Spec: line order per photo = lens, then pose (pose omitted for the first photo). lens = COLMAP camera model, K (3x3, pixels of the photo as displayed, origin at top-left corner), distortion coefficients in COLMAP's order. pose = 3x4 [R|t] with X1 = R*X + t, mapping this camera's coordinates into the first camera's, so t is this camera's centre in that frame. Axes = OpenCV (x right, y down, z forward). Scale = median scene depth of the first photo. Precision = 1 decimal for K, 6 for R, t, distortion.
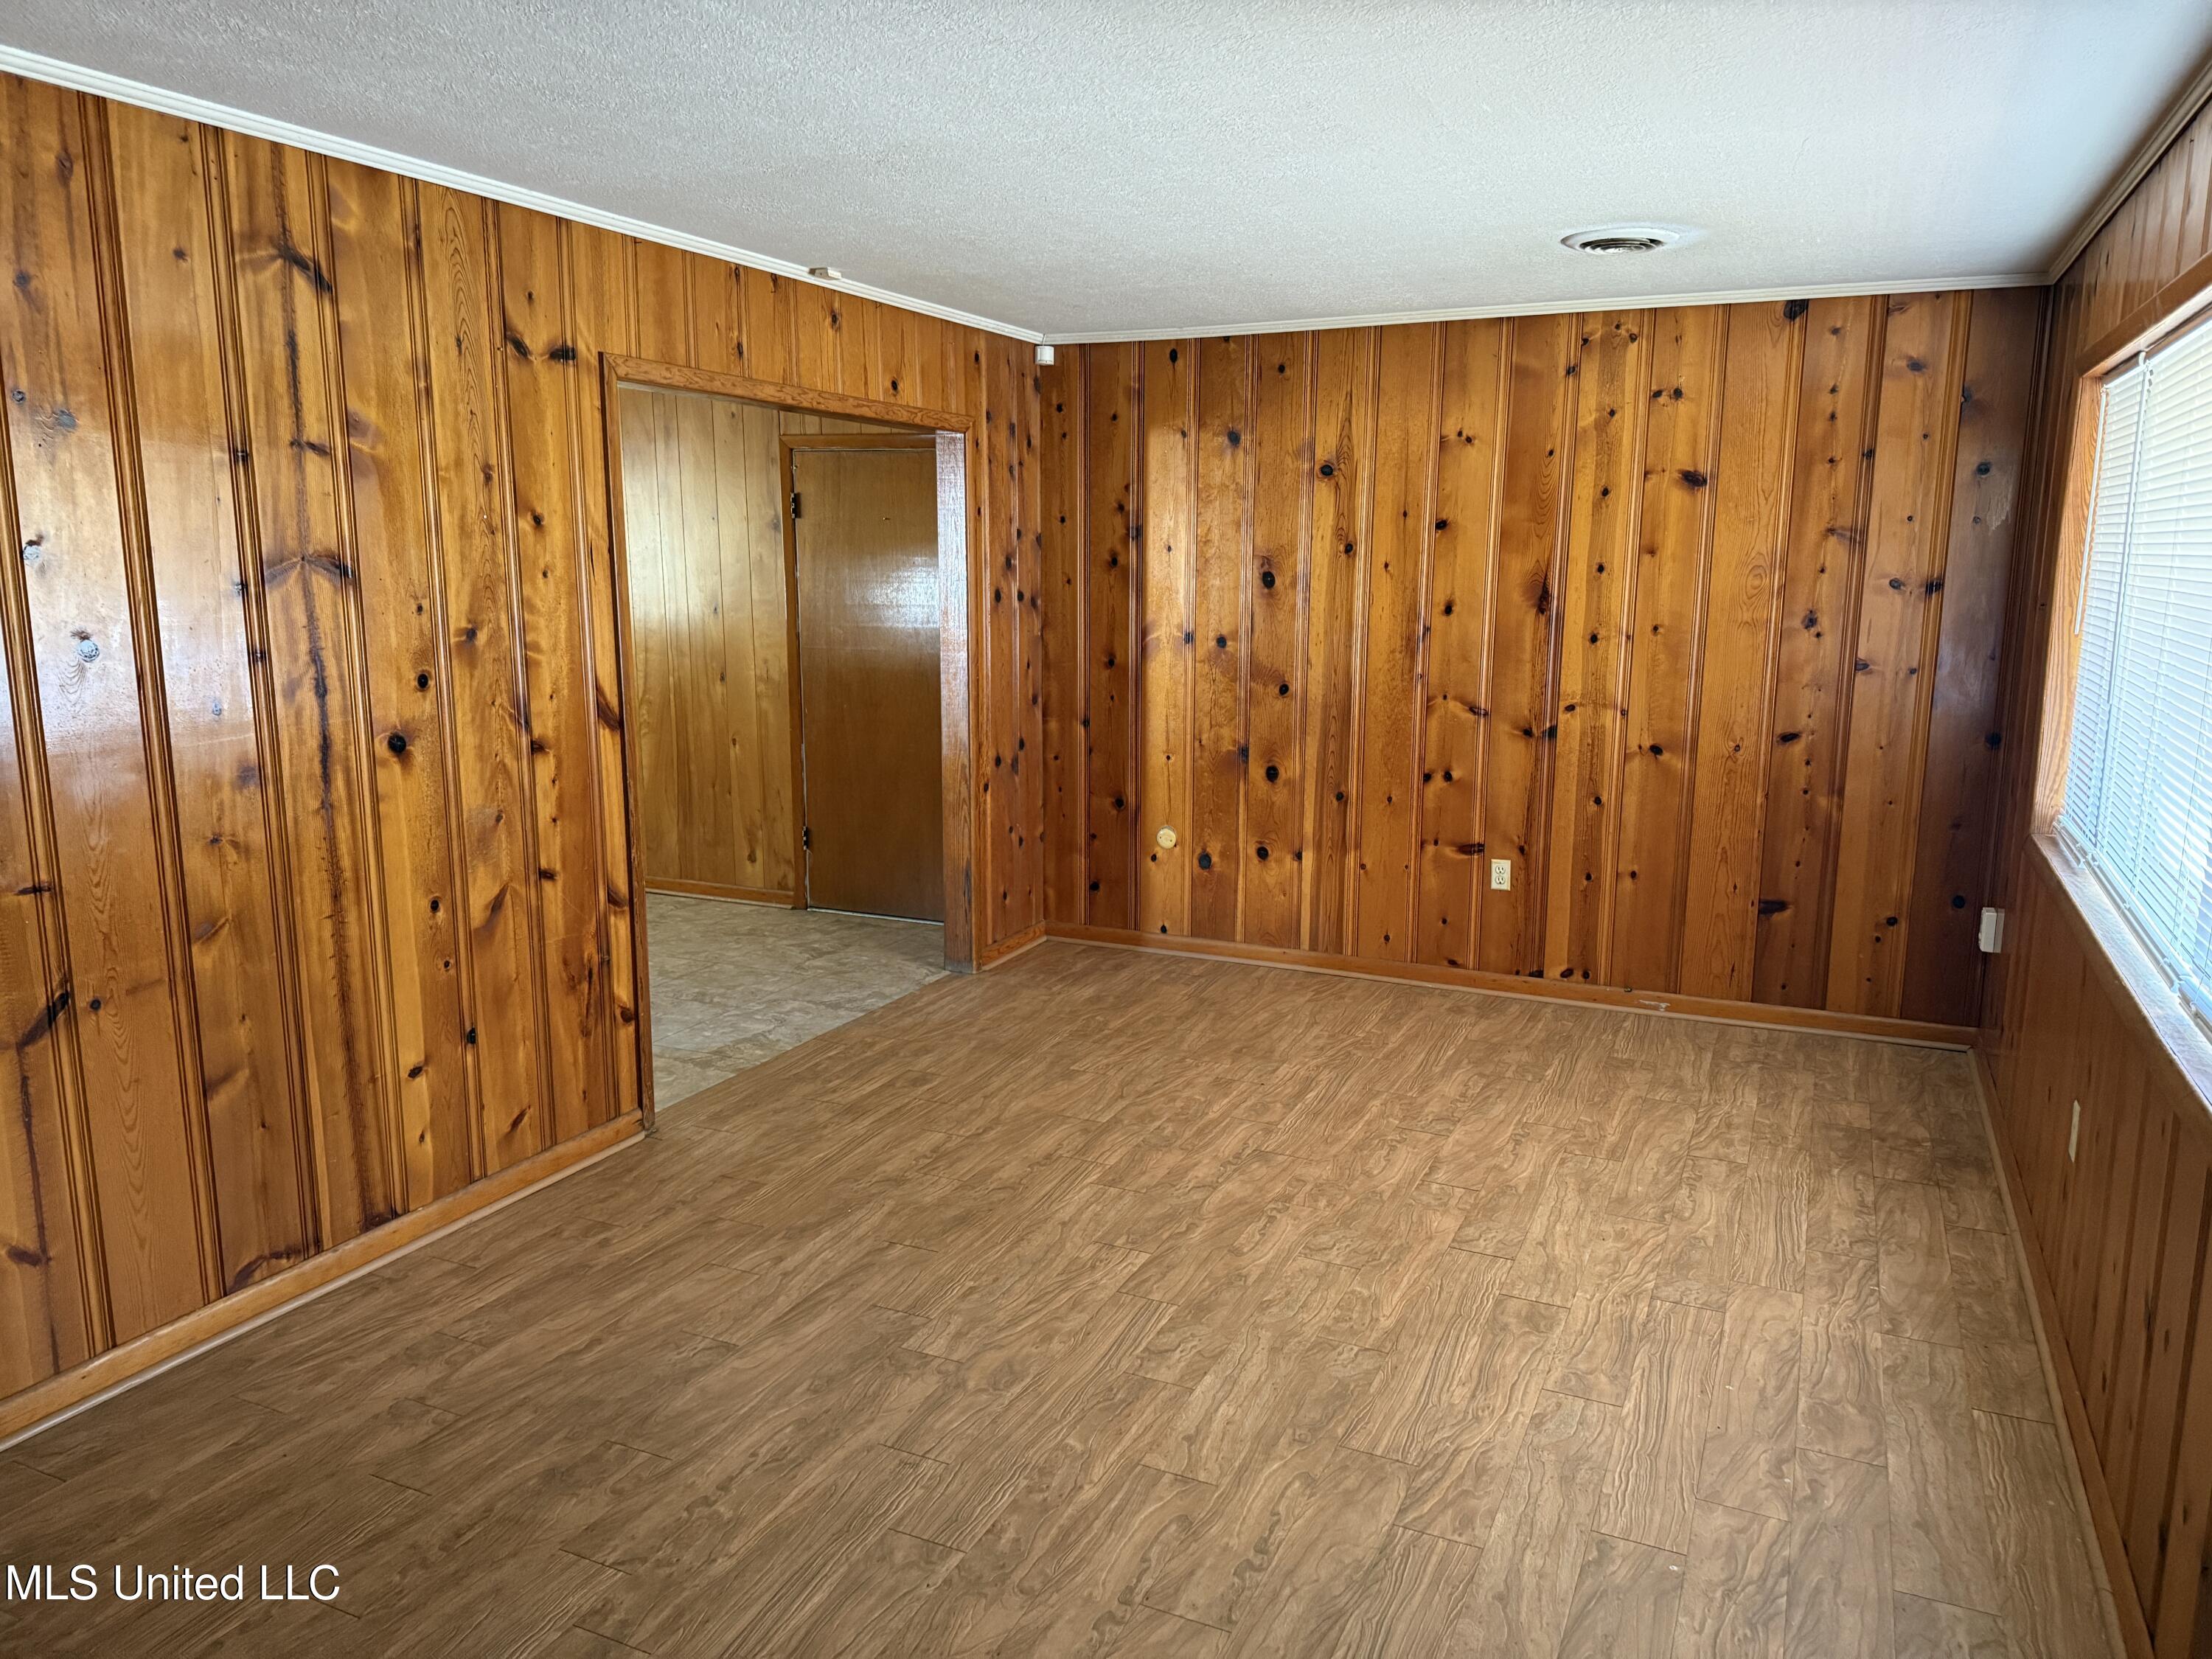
lens RADIAL K [[1542.1, 0, 1112.6], [0, 1542.1, 804.2], [0, 0, 1]] dist [0.086627, -0.107717]
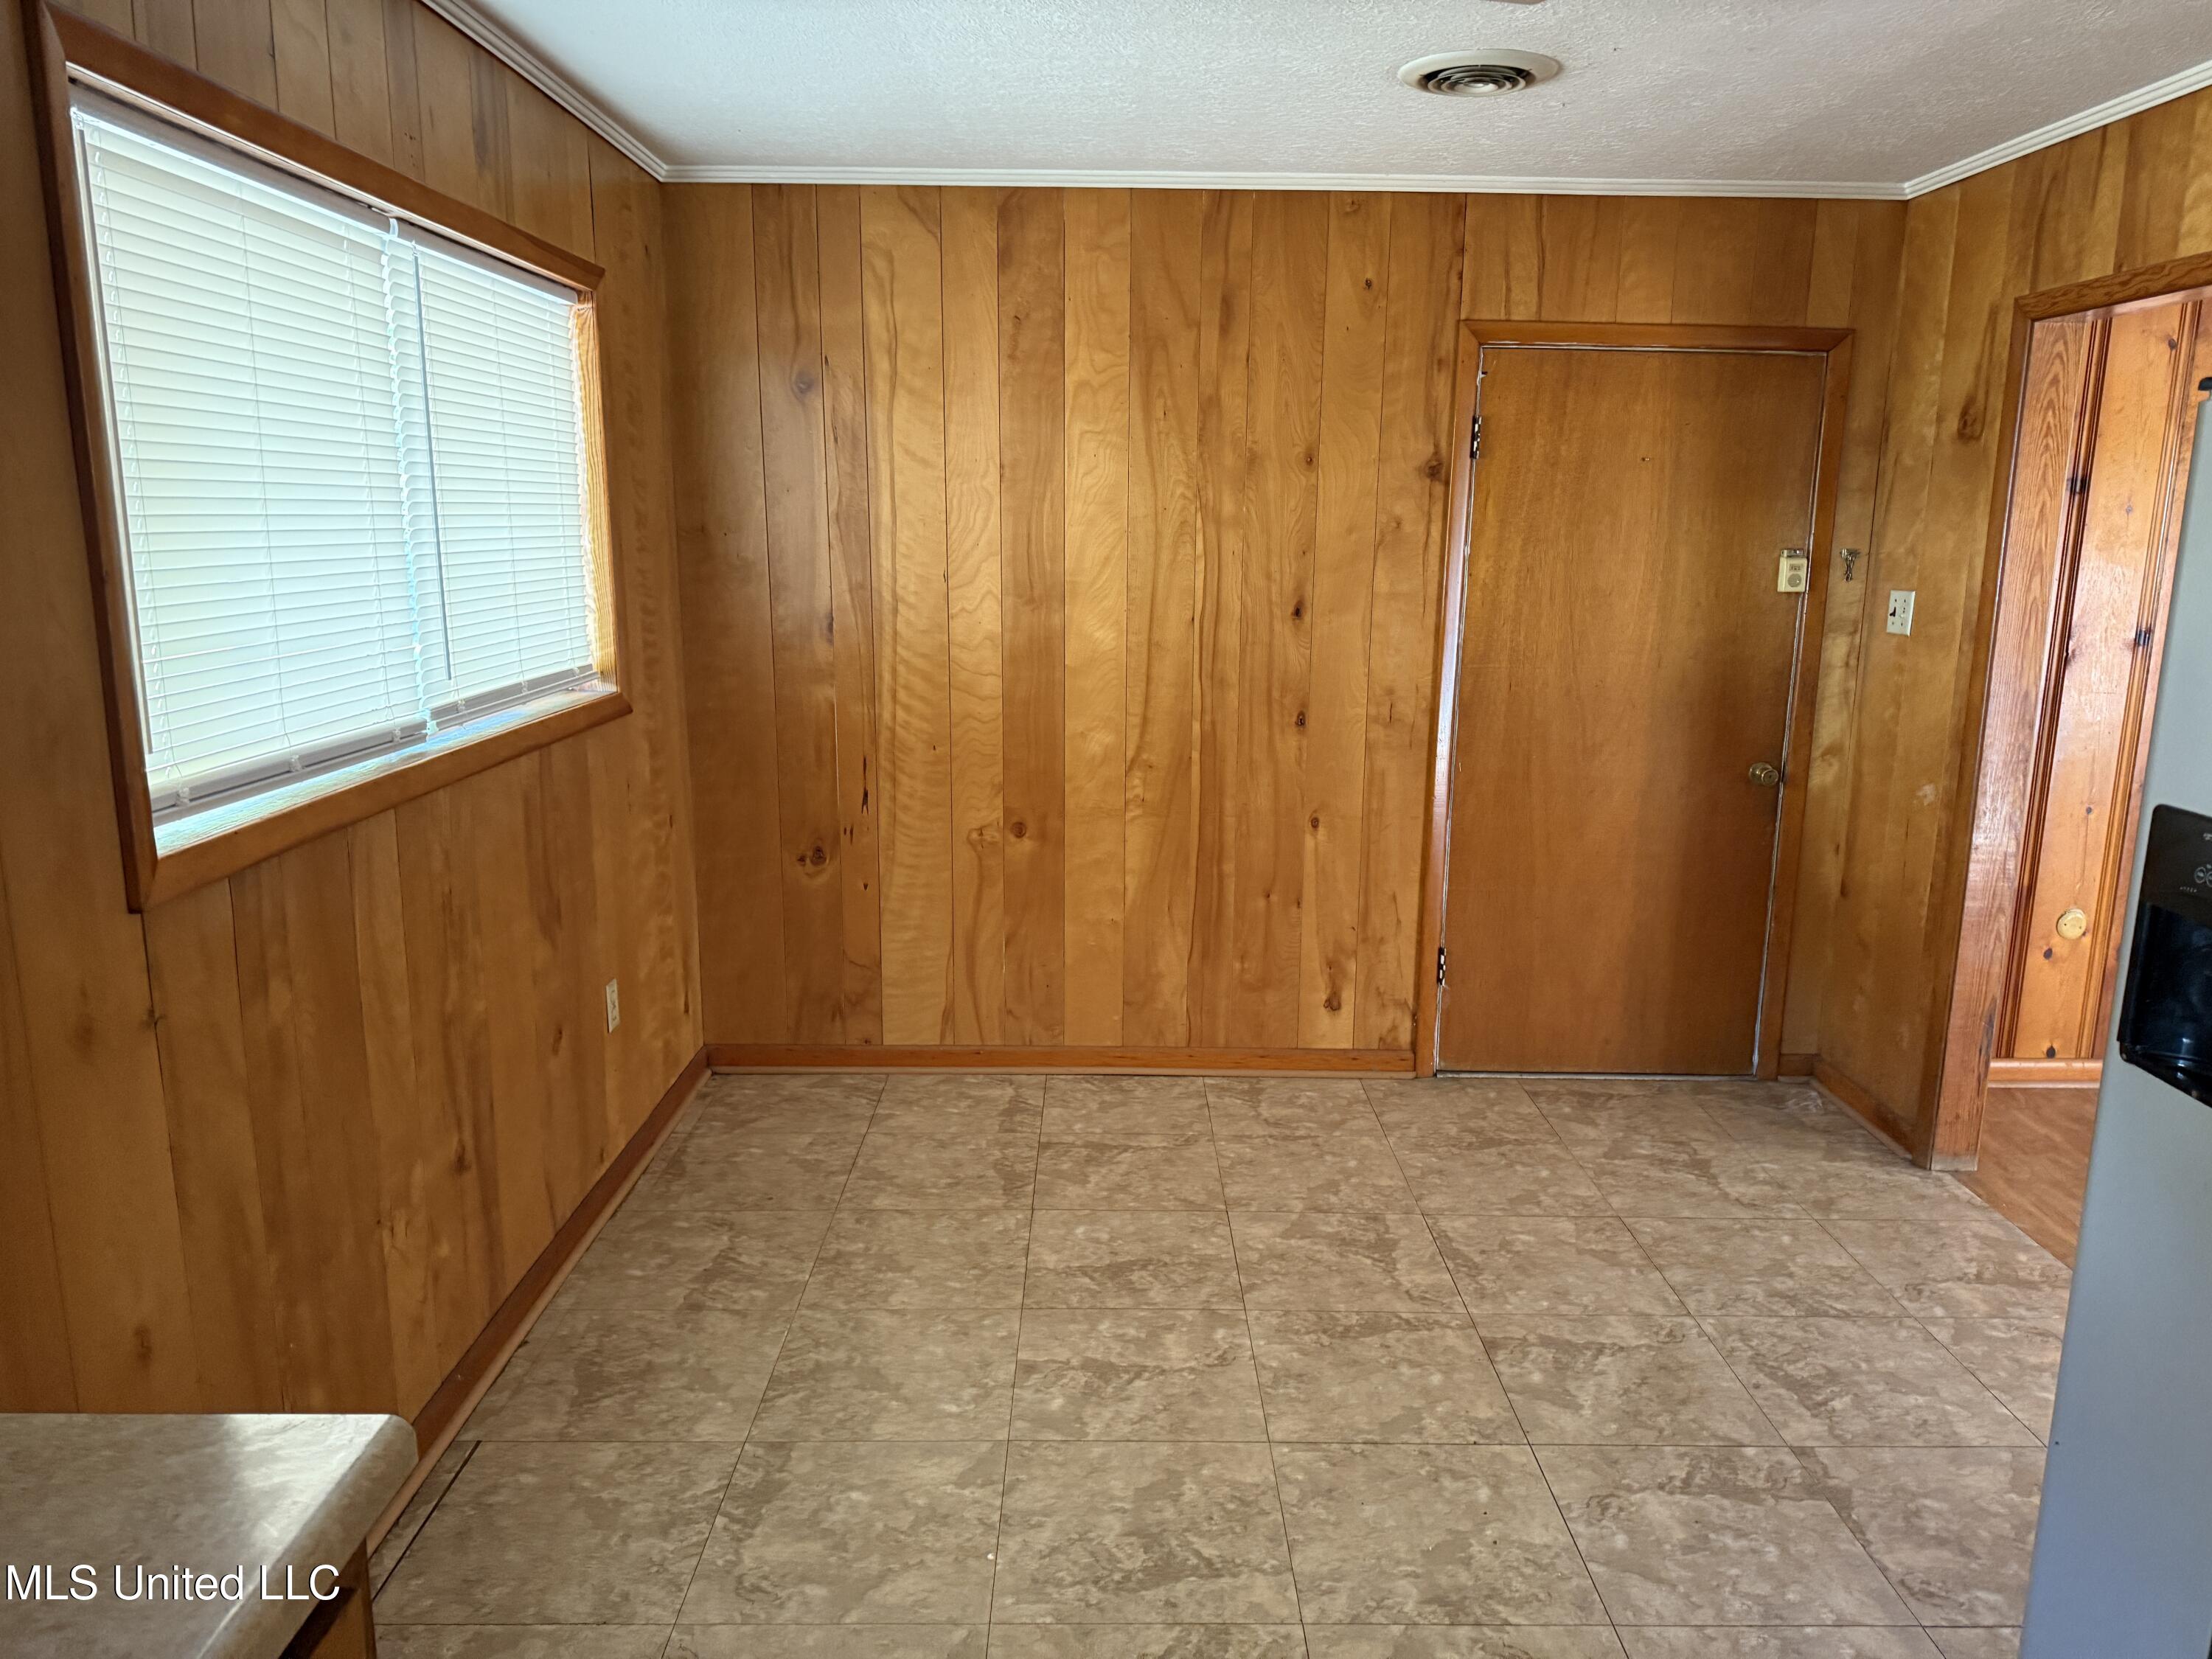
lens RADIAL K [[1542.1, 0, 1112.6], [0, 1542.1, 804.2], [0, 0, 1]] dist [0.086627, -0.107717]
pose [[0.904880, -0.069649, 0.419930, -1.111674], [0.060928, 0.997557, 0.034163, -0.142140], [-0.421283, -0.005327, 0.906913, 0.914405]]
